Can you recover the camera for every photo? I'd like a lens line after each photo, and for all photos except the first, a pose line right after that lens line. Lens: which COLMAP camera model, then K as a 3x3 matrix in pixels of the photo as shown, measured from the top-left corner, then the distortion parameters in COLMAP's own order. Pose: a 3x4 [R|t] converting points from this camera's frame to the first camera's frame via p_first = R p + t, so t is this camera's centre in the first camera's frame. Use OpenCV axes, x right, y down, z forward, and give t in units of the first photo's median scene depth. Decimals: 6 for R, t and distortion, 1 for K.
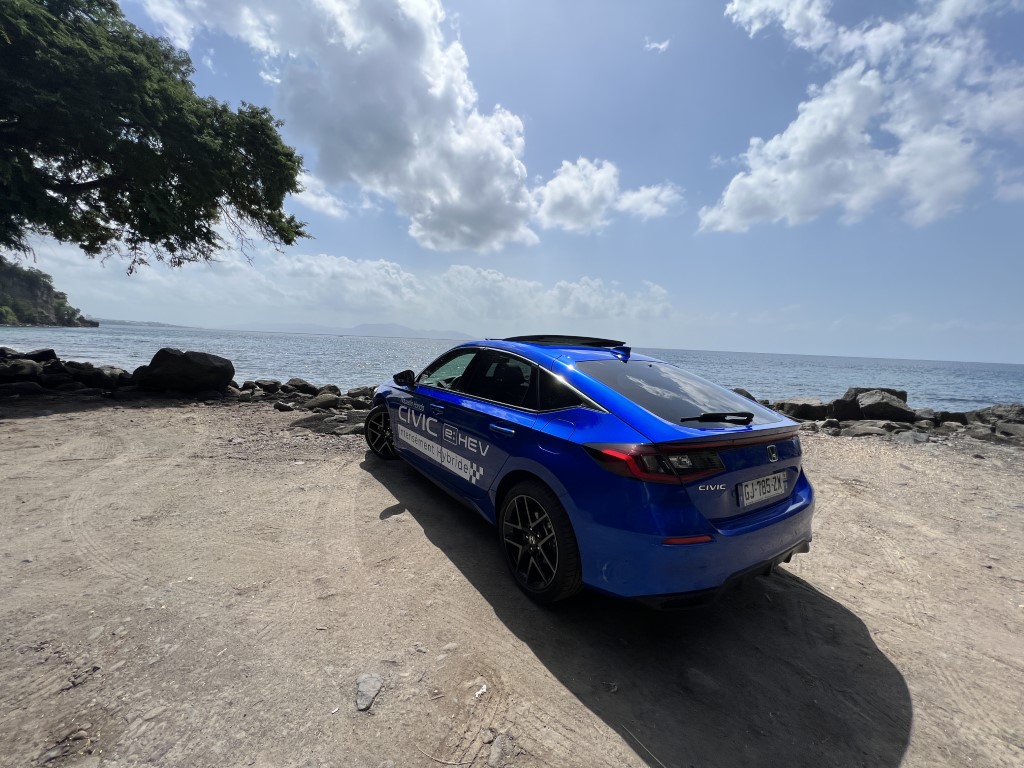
lens RADIAL K [[402.8, 0, 498.9], [0, 402.8, 380.2], [0, 0, 1]] dist [-0.000240, -0.000114]
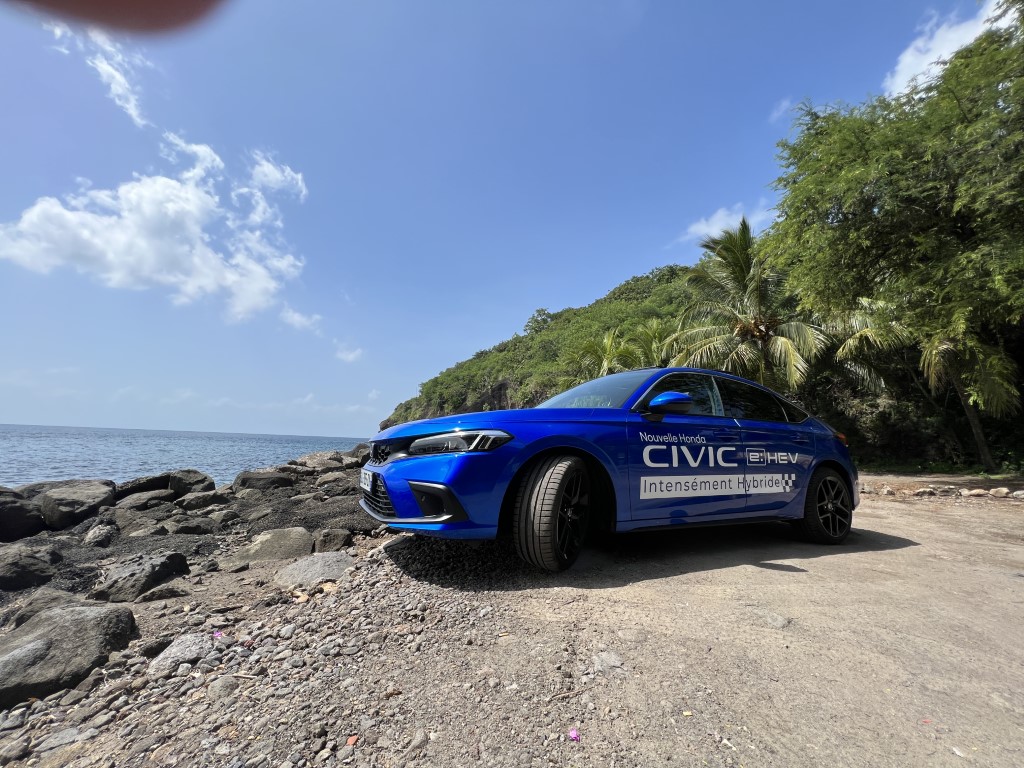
lens RADIAL K [[405.2, 0, 517.2], [0, 405.2, 385.6], [0, 0, 1]] dist [0.002285, -0.000196]
pose [[0.145186, 0.100083, 0.984329, -1.174308], [0.075931, 0.990810, -0.111941, 0.026852], [-0.986486, 0.090994, 0.136252, 1.391092]]
